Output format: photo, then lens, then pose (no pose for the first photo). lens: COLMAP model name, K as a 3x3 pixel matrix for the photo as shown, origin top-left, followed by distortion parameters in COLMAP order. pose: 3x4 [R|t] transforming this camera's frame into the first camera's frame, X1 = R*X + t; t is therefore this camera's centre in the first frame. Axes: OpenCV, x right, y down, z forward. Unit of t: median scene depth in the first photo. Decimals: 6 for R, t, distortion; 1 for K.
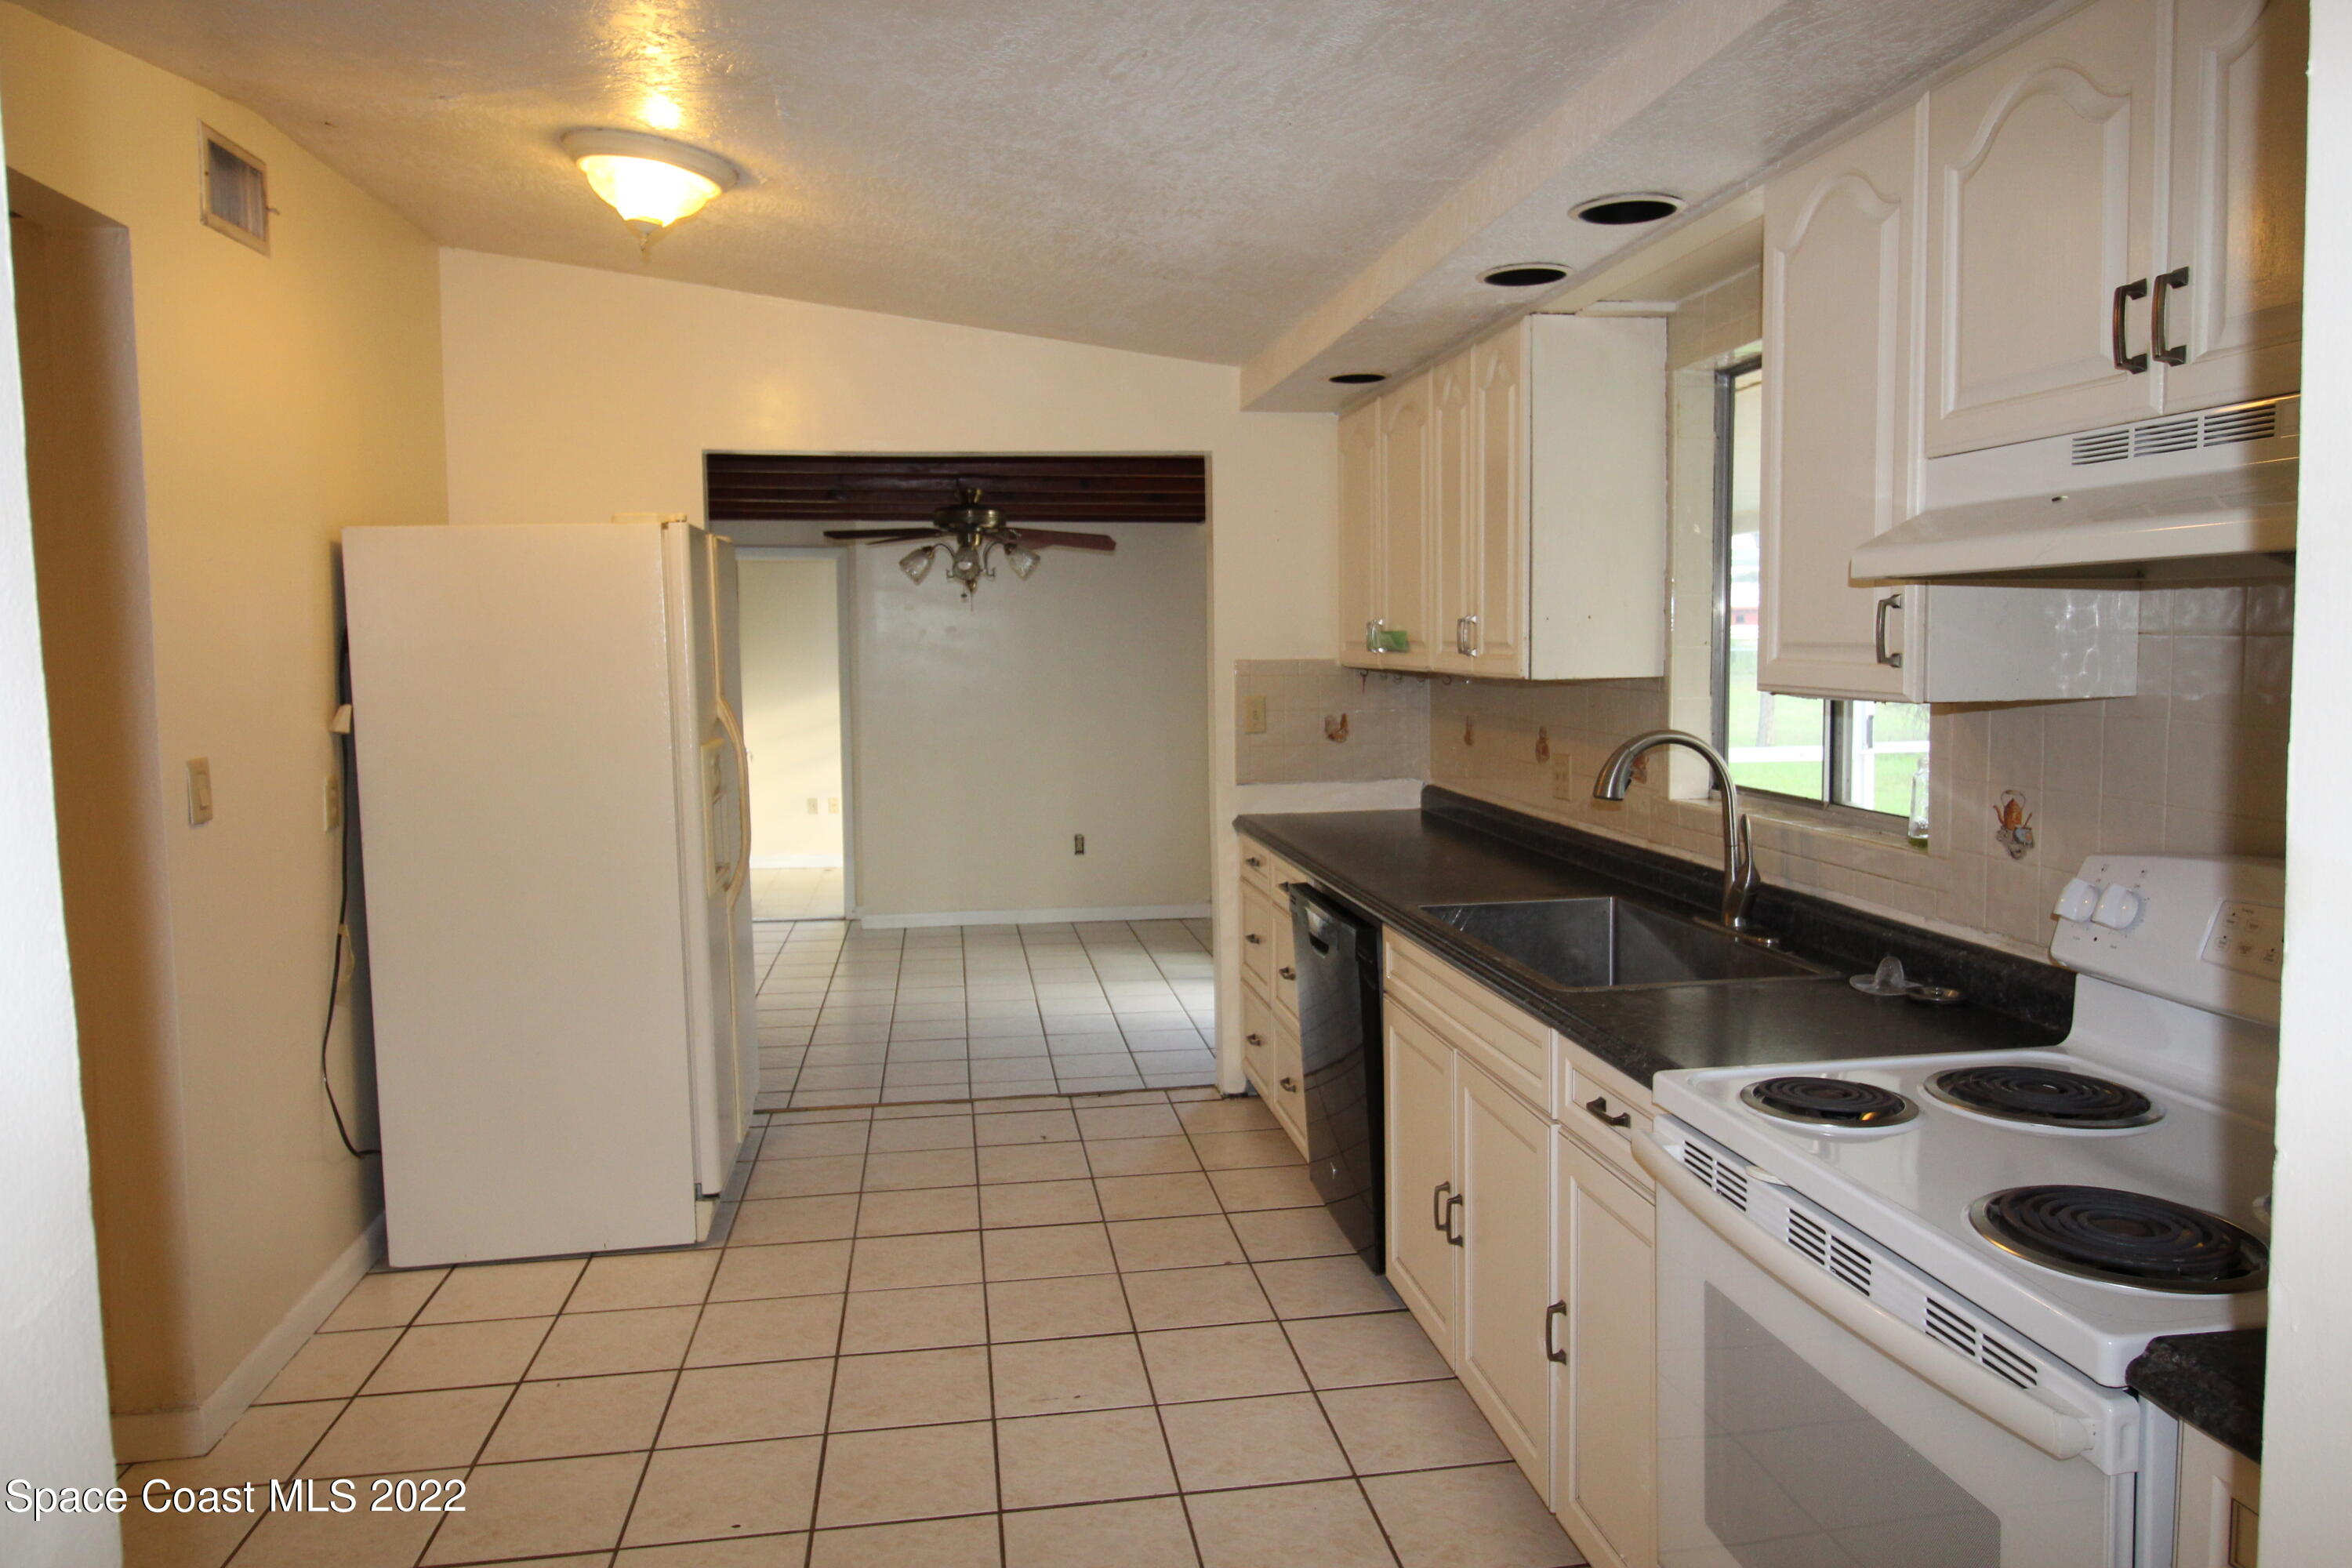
lens RADIAL K [[1538.7, 0, 1173.6], [0, 1538.7, 740.2], [0, 0, 1]] dist [0.002308, 0.002149]
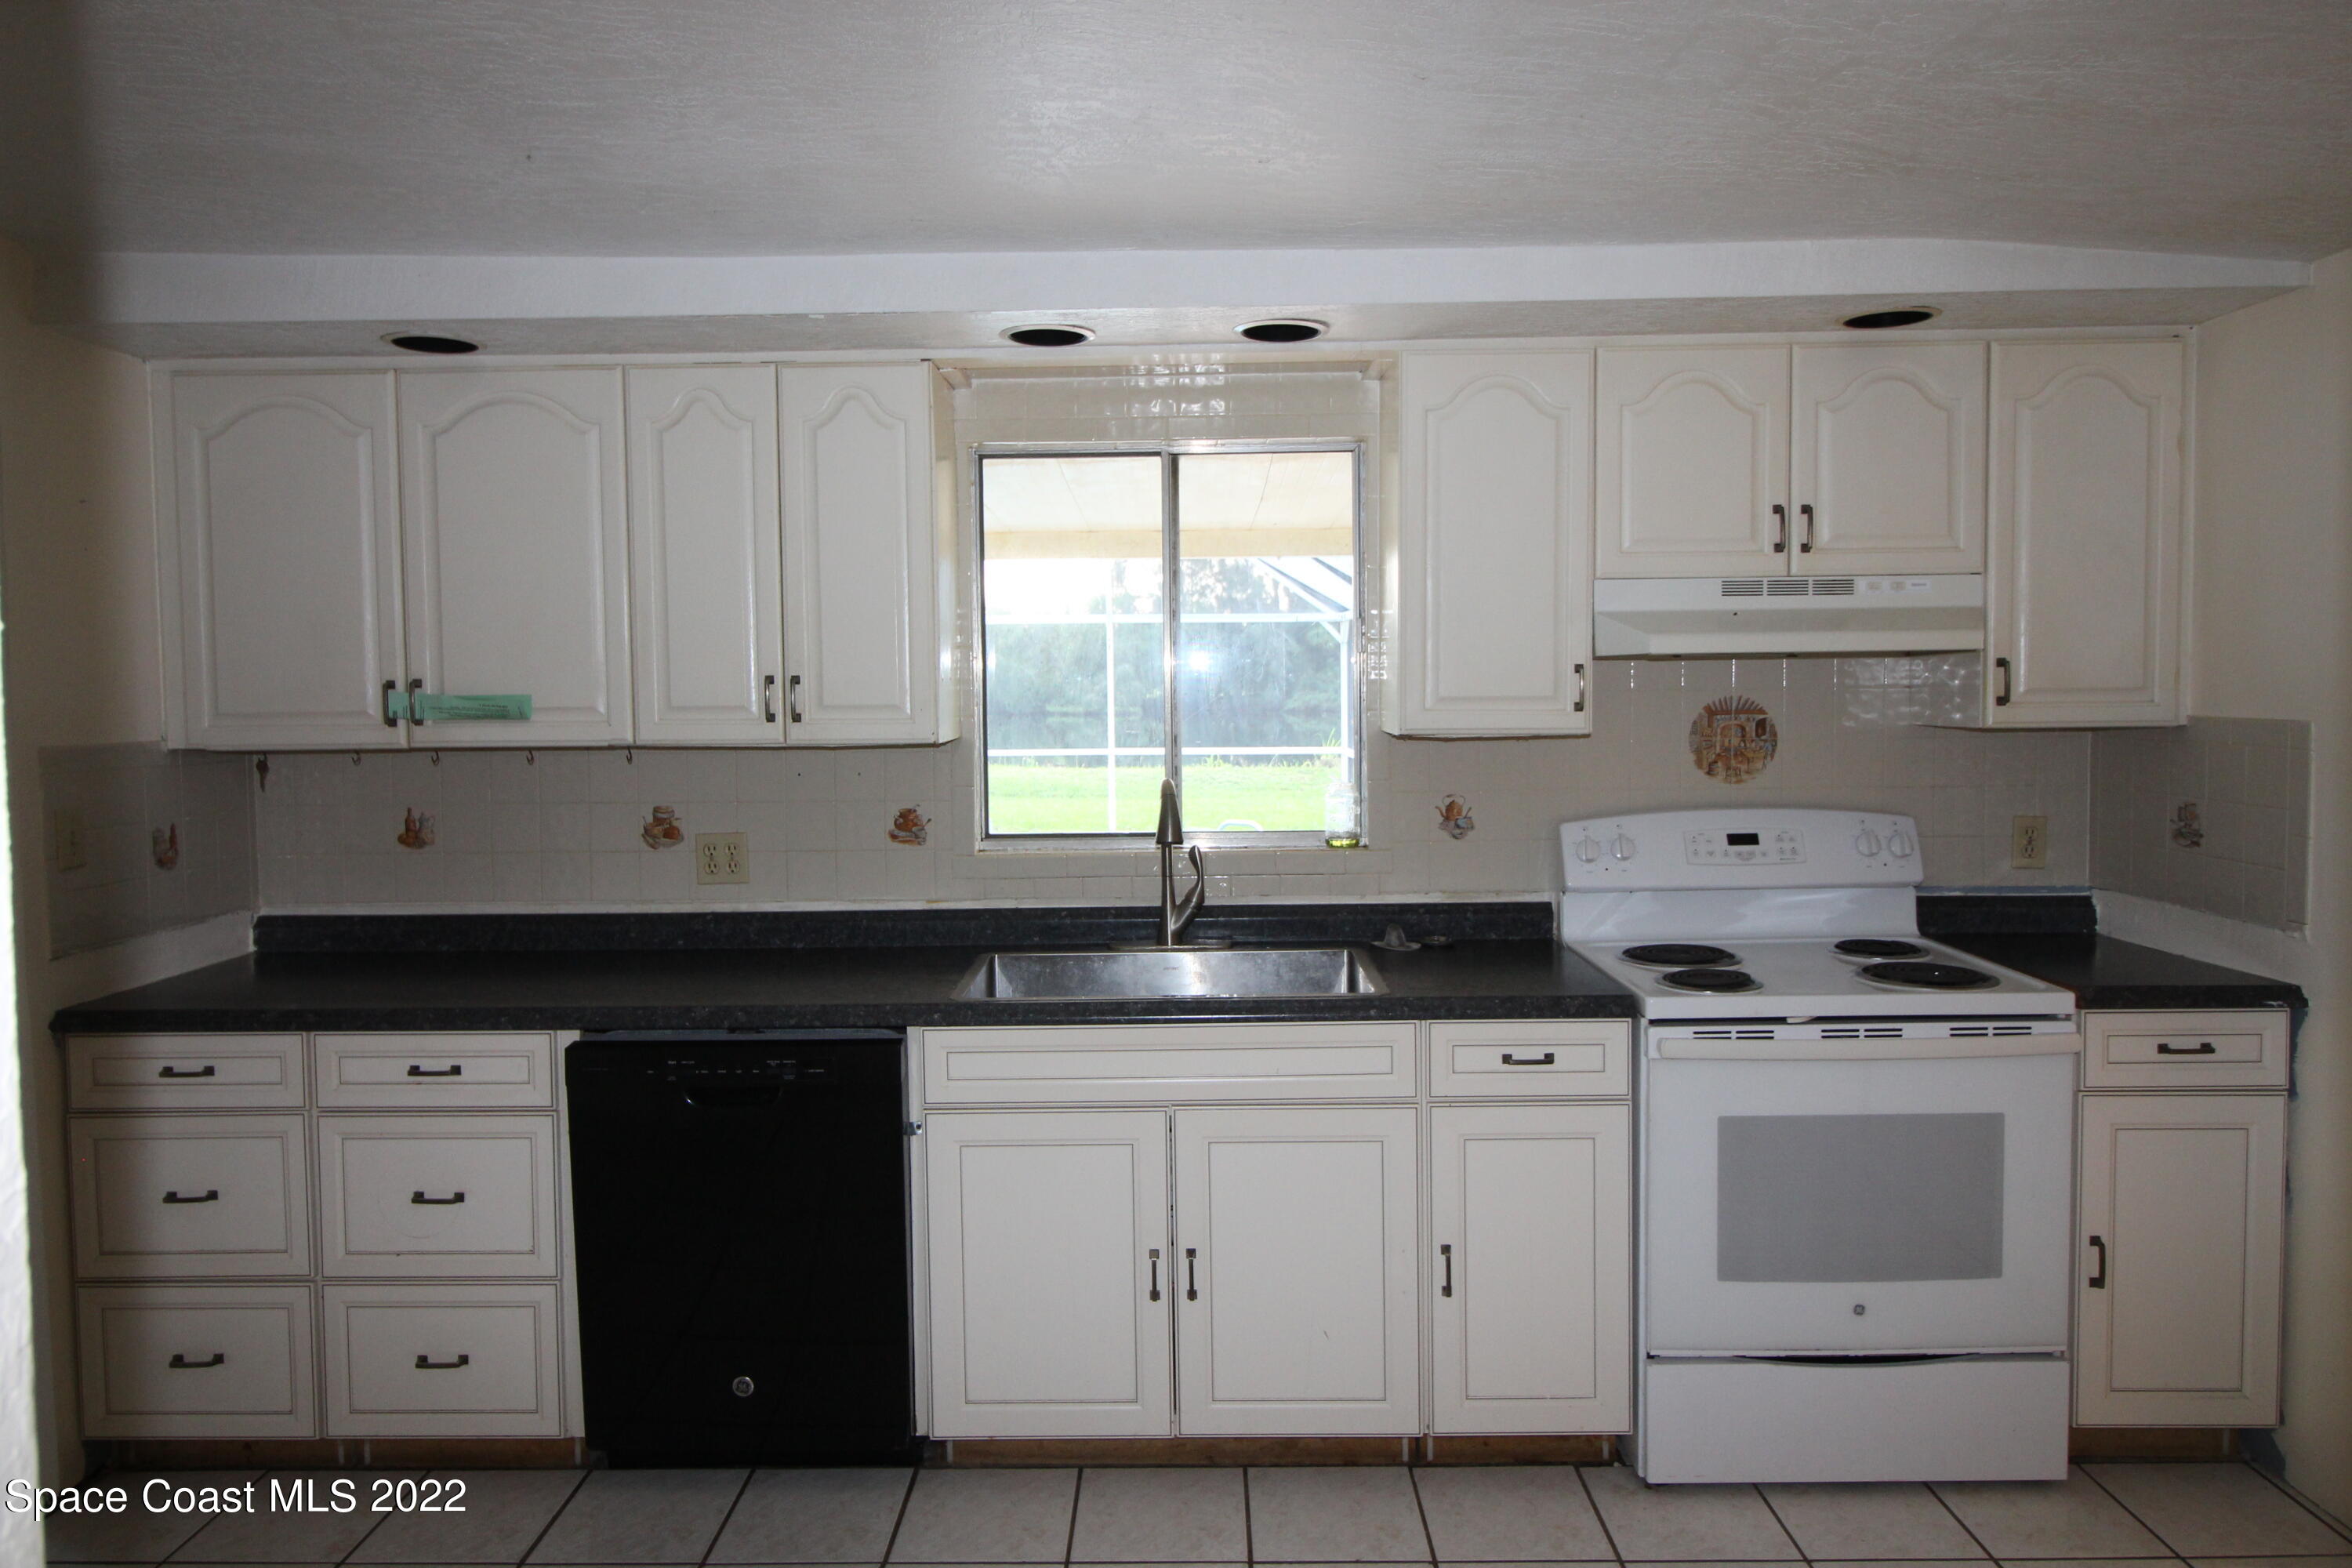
lens RADIAL K [[1538.7, 0, 1173.6], [0, 1538.7, 740.2], [0, 0, 1]] dist [0.002308, 0.002149]
pose [[0.165302, -0.029873, 0.985790, -0.983888], [0.077092, 0.996874, 0.017282, -0.067471], [-0.983225, 0.073140, 0.167089, 1.008019]]
